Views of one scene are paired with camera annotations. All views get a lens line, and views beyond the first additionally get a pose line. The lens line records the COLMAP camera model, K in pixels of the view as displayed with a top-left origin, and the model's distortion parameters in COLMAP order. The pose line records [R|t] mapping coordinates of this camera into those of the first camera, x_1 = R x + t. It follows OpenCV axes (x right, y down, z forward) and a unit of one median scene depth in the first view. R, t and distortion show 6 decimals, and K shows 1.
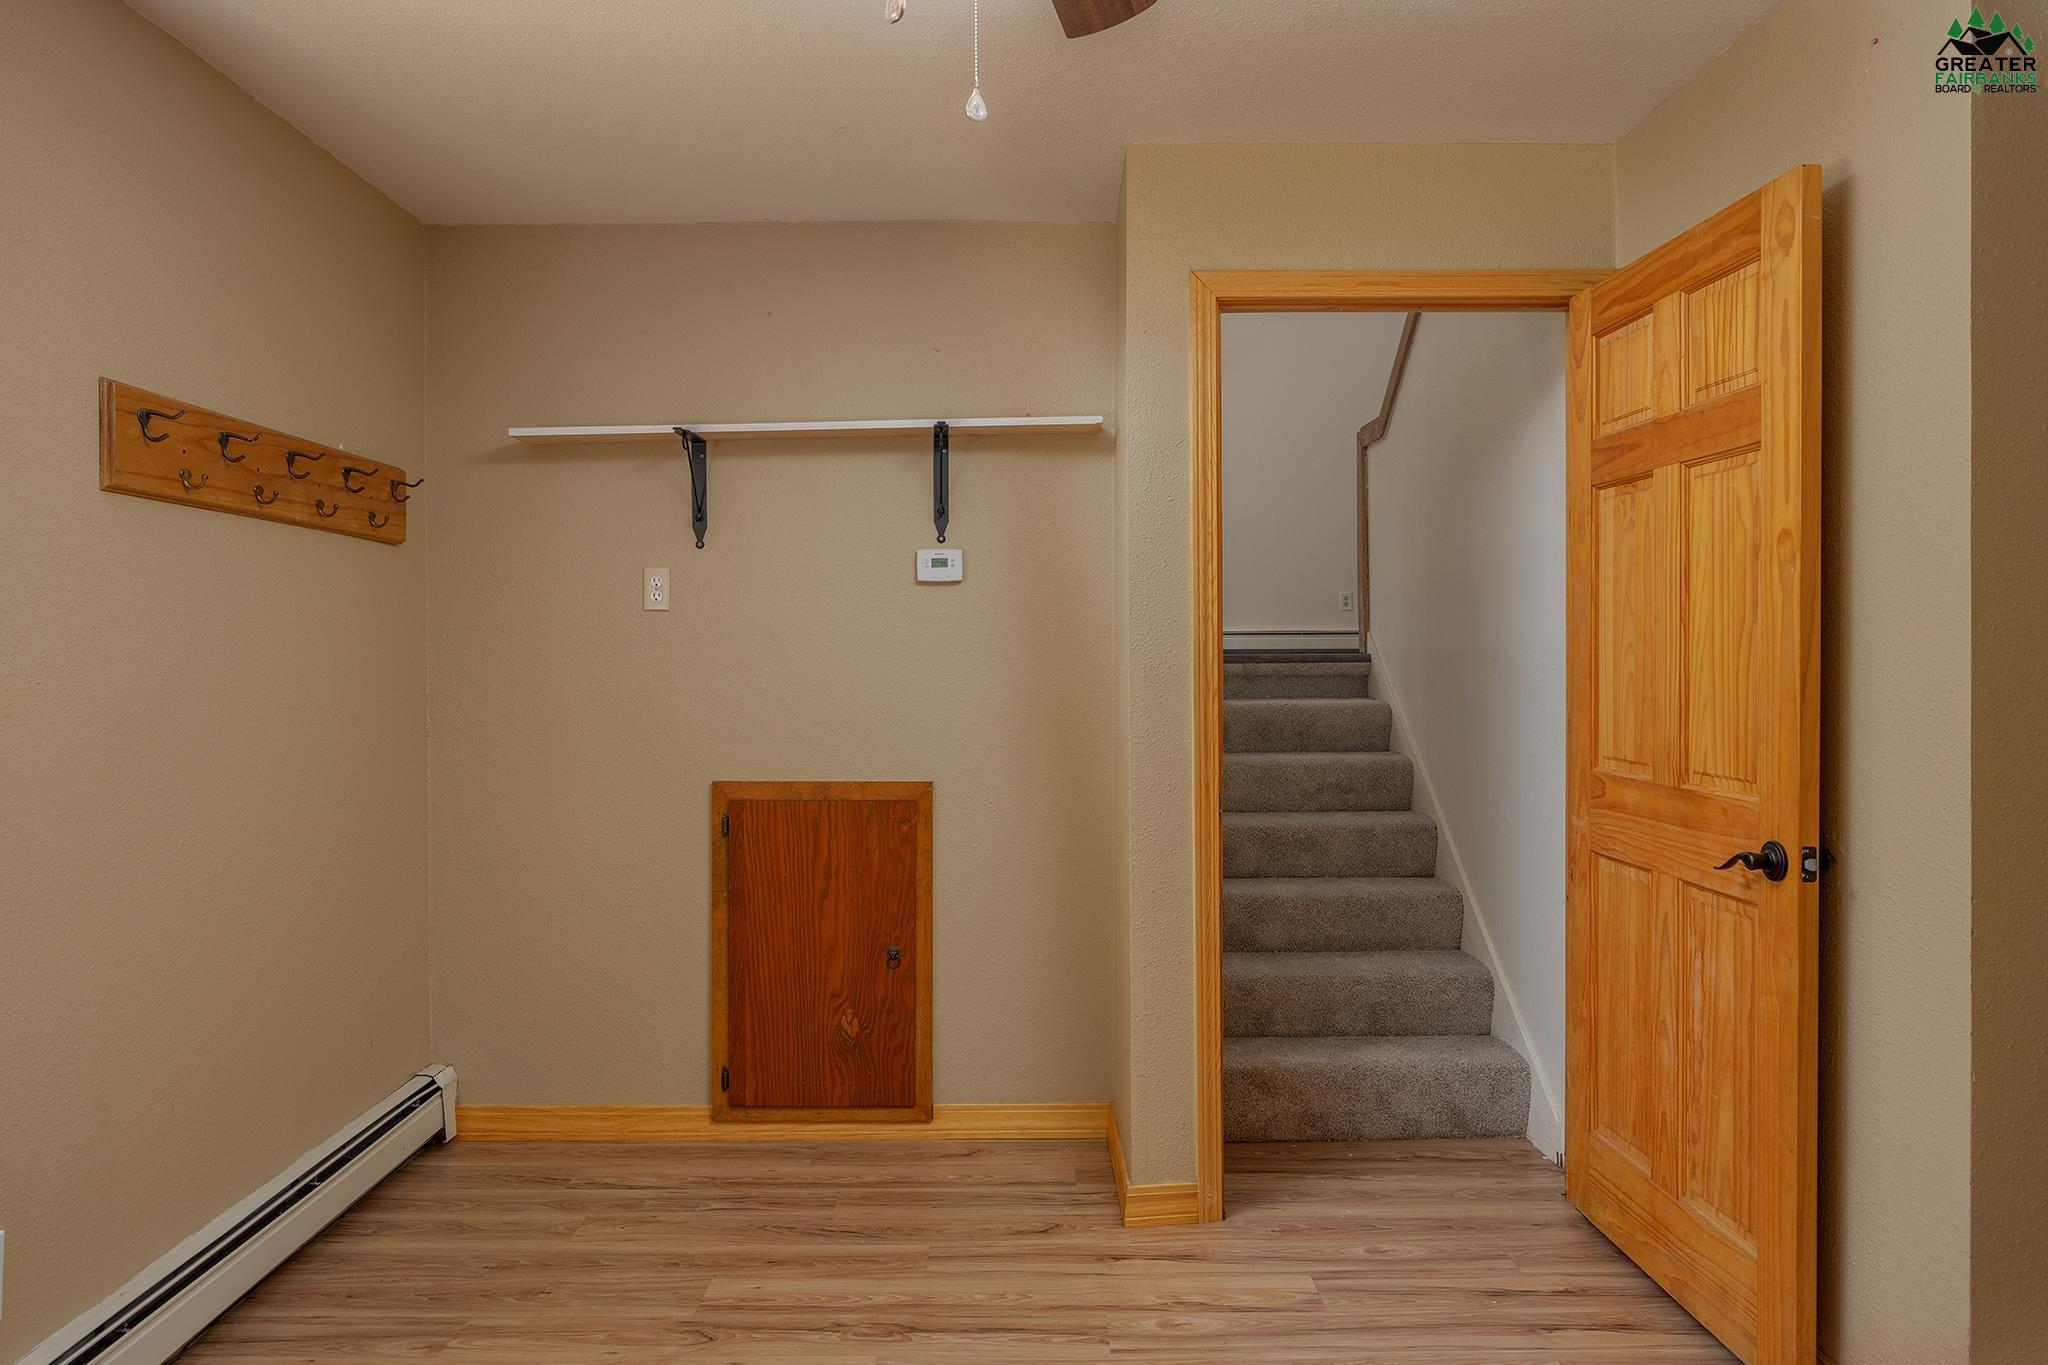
lens RADIAL K [[1324.0, 0, 1010.0], [0, 1324.0, 679.3], [0, 0, 1]] dist [-0.005201, 0.000771]
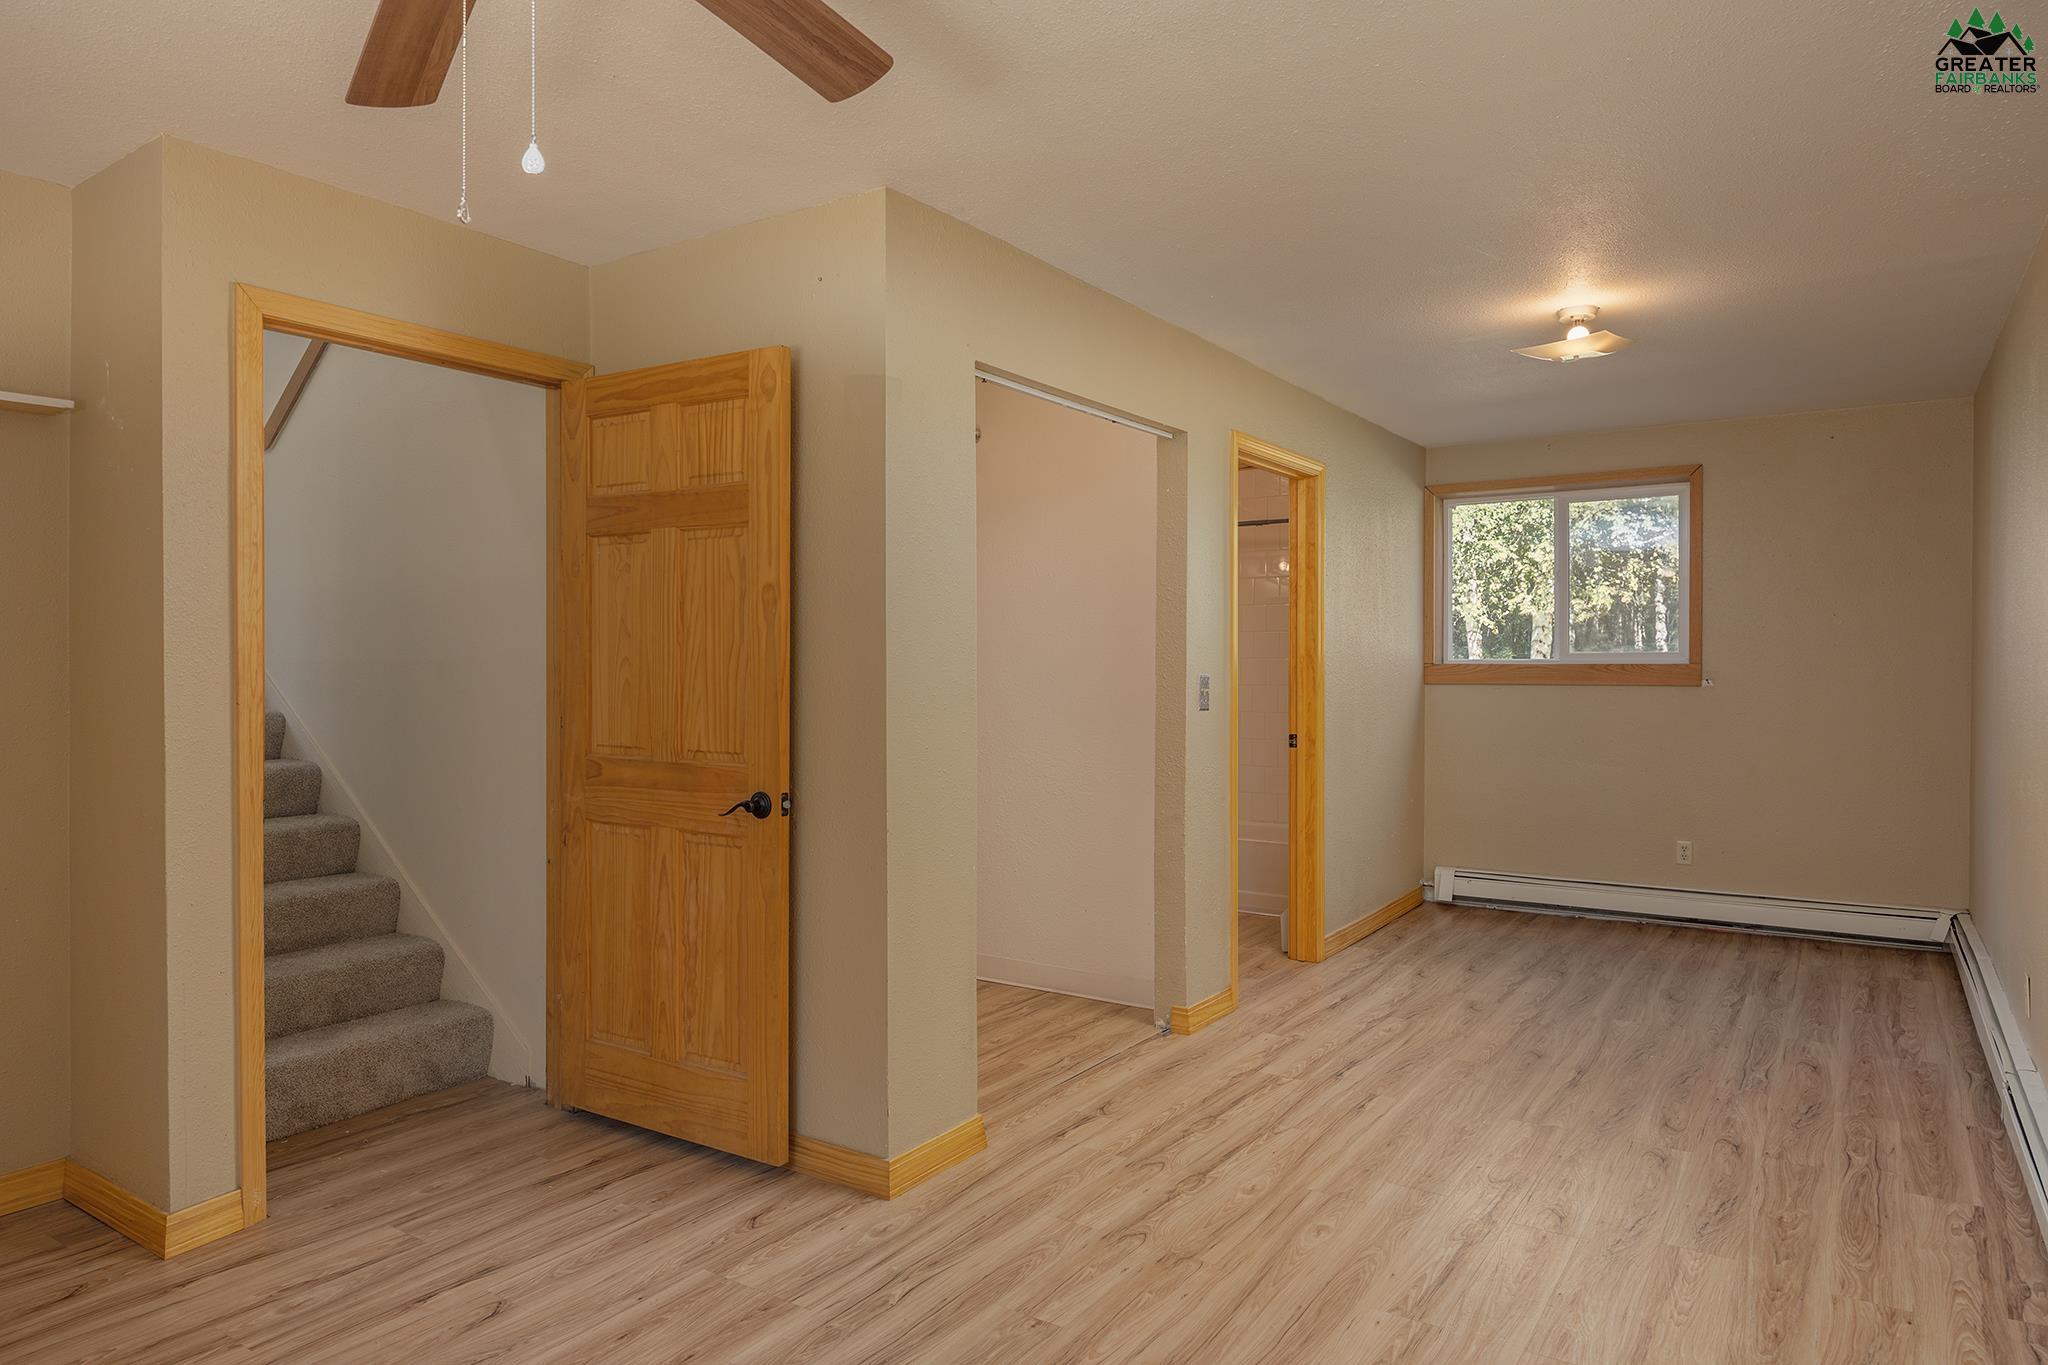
lens RADIAL K [[1274.6, 0, 1024.0], [0, 1274.6, 682.5], [0, 0, 1]] dist [-0.000445, 0.000461]
pose [[0.555815, -0.004838, 0.831292, -0.333898], [0.008461, 0.999964, 0.000163, 0.001114], [-0.831263, 0.006943, 0.555836, -0.033998]]
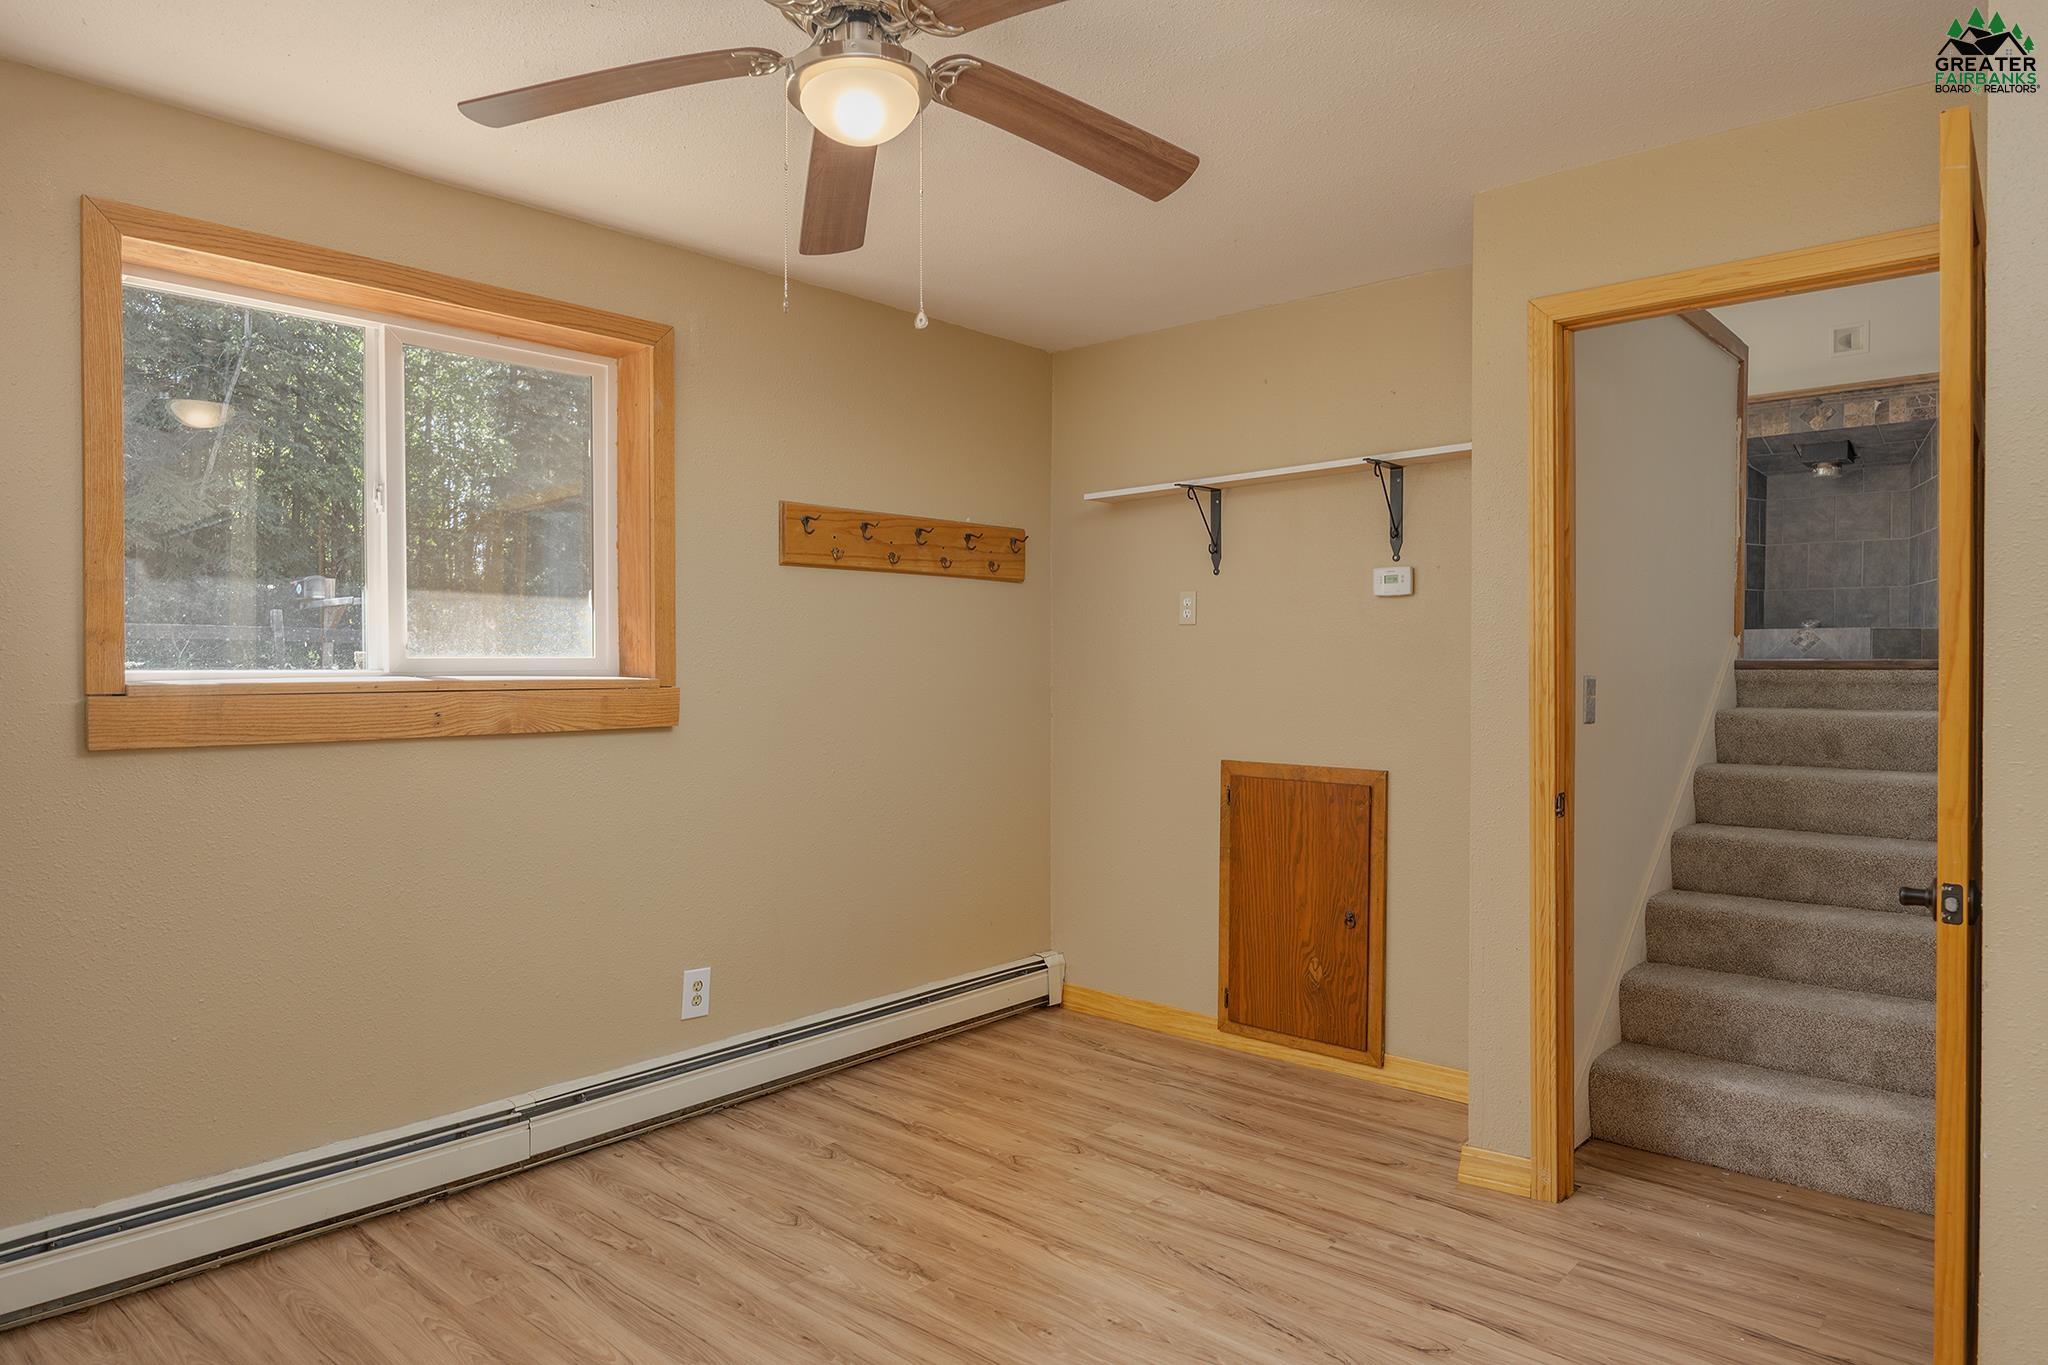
lens RADIAL K [[1274.6, 0, 1024.0], [0, 1274.6, 682.5], [0, 0, 1]] dist [-0.000445, 0.000461]
pose [[0.744199, 0.015610, -0.667776, 0.520060], [-0.013368, 0.999875, 0.008475, -0.004746], [0.667825, 0.002620, 0.744314, -0.031565]]
